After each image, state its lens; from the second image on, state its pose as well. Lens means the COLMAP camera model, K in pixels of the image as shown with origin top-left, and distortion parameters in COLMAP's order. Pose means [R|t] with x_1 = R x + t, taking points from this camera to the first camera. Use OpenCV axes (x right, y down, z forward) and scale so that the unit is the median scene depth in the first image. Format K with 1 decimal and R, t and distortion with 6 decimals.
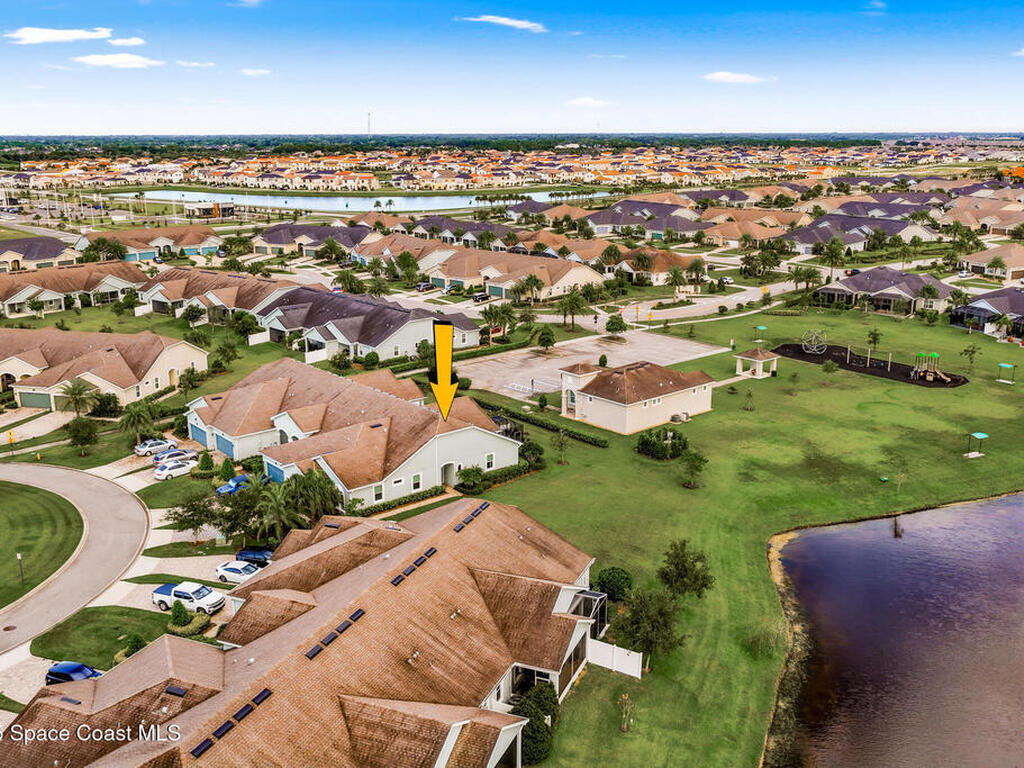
lens RADIAL K [[939.2, 0, 511.9], [0, 939.2, 383.0], [0, 0, 1]] dist [0.000643, 0.000000]
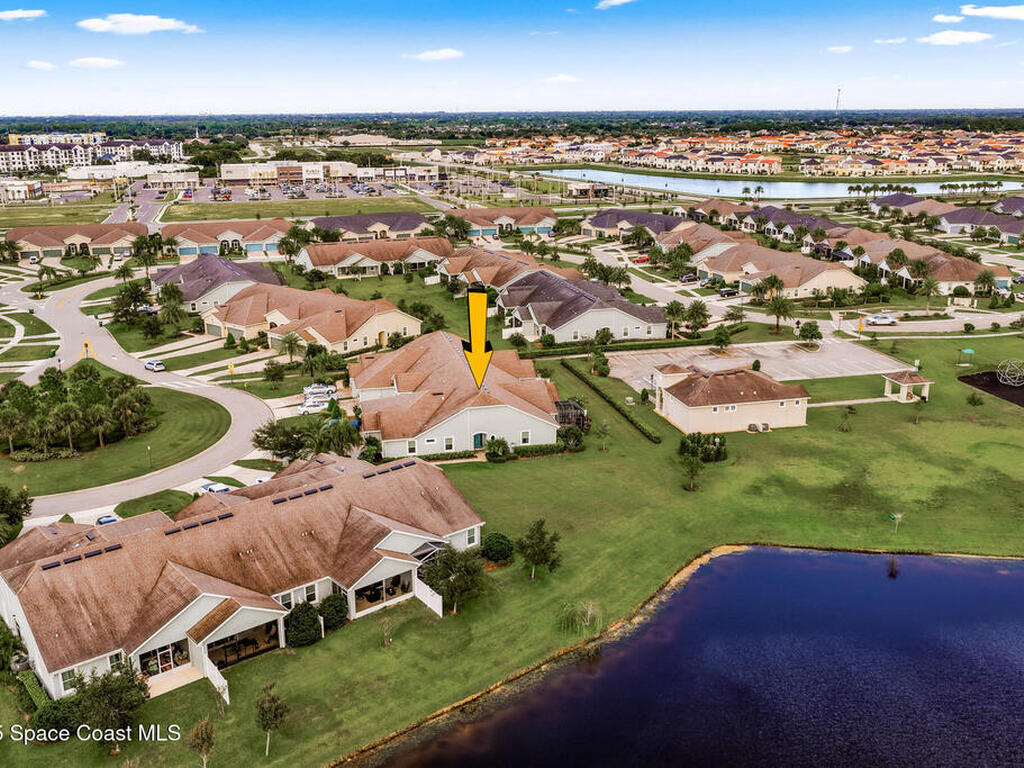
lens RADIAL K [[939.2, 0, 511.2], [0, 939.2, 384.7], [0, 0, 1]] dist [0.000643, 0.000000]
pose [[0.892254, 0.124047, -0.434161, 0.153337], [-0.113269, 0.992269, 0.050725, -0.012486], [0.437096, 0.003918, 0.899406, -0.013255]]
